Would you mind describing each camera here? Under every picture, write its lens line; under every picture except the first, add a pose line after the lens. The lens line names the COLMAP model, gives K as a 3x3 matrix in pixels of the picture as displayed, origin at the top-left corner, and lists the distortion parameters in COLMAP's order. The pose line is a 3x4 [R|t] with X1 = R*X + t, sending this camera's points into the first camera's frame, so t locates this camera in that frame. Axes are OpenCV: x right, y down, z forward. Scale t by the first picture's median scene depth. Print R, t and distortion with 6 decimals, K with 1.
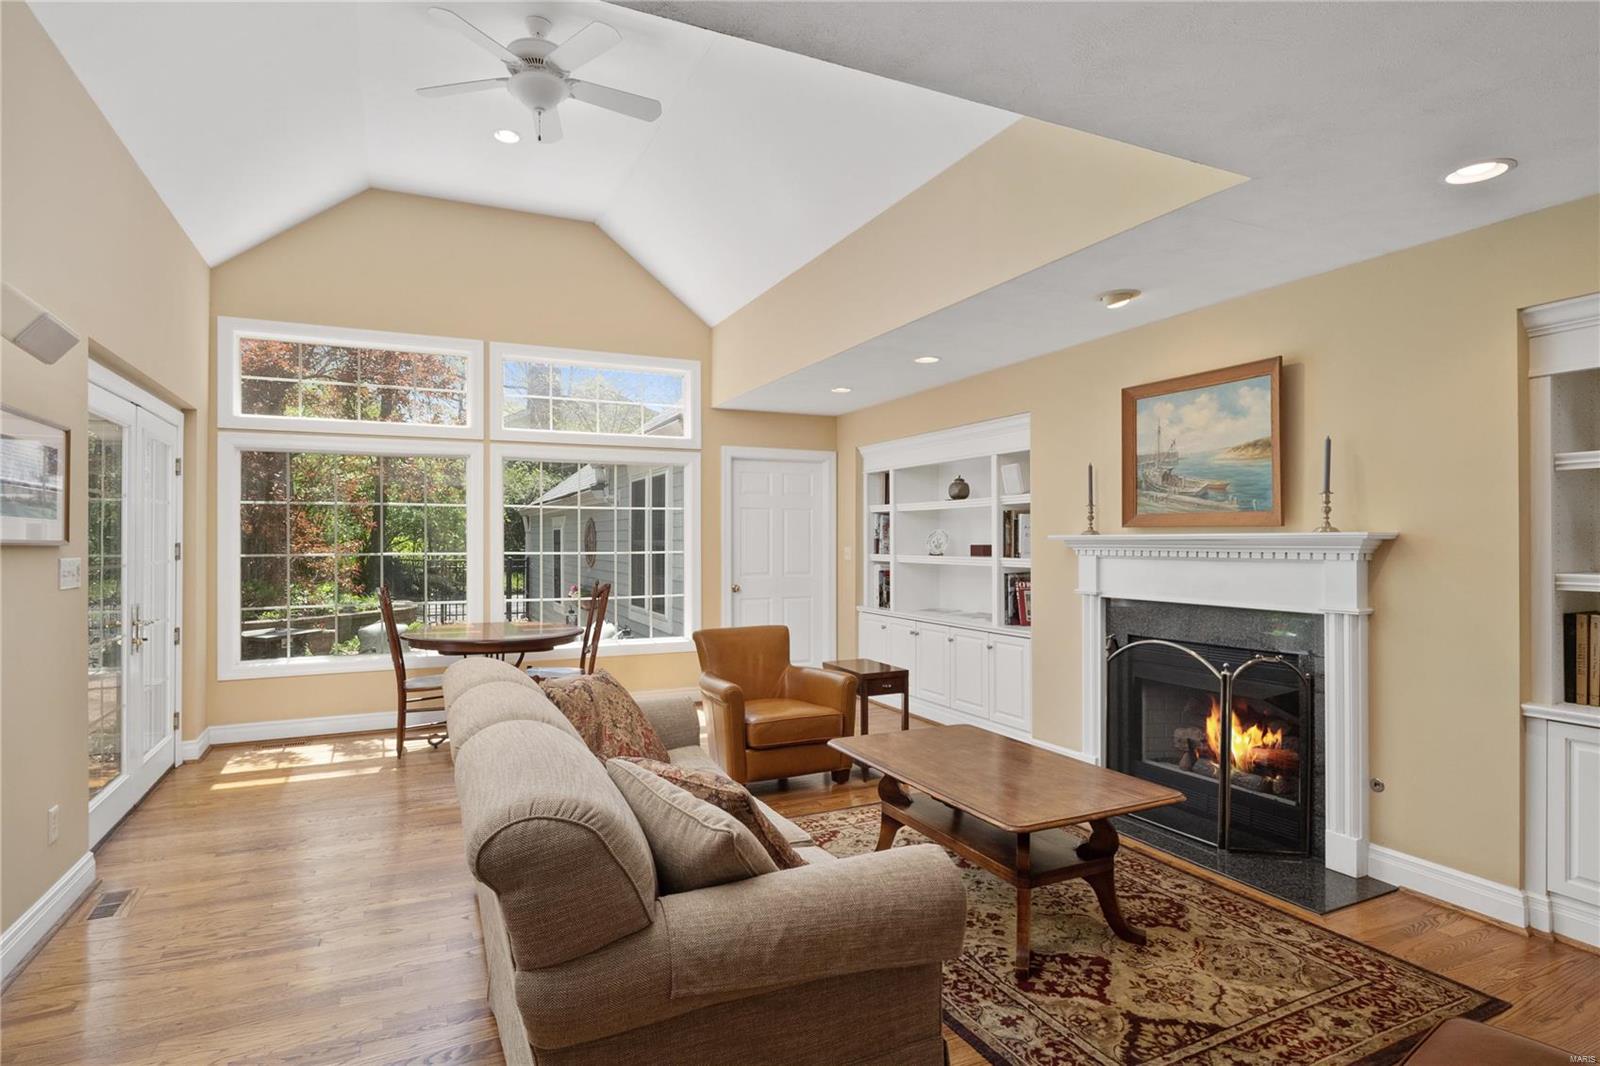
lens RADIAL K [[826.2, 0, 800.0], [0, 826.2, 533.0], [0, 0, 1]] dist [-0.002934, -0.000281]
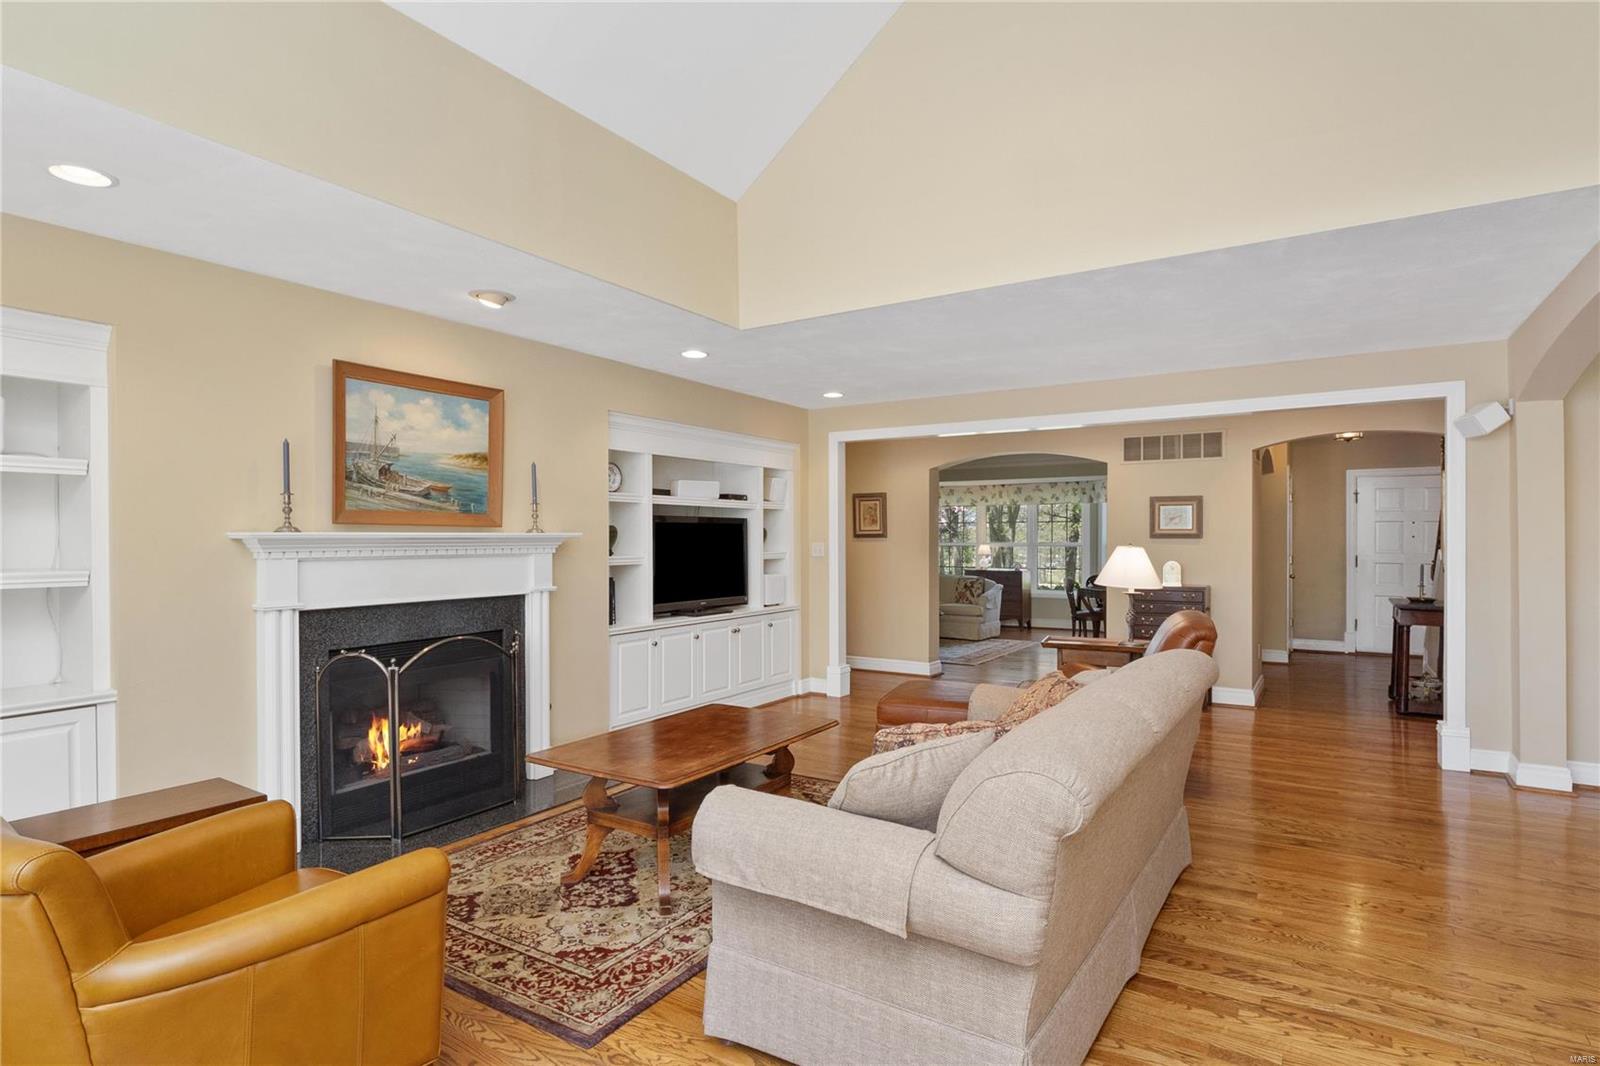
lens RADIAL K [[826.2, 0, 800.0], [0, 826.2, 533.0], [0, 0, 1]] dist [-0.002934, -0.000281]
pose [[-0.544234, -0.001037, 0.838933, -0.629177], [-0.011115, 0.999920, -0.005975, 0.002568], [-0.838860, -0.012577, -0.544202, 1.159413]]
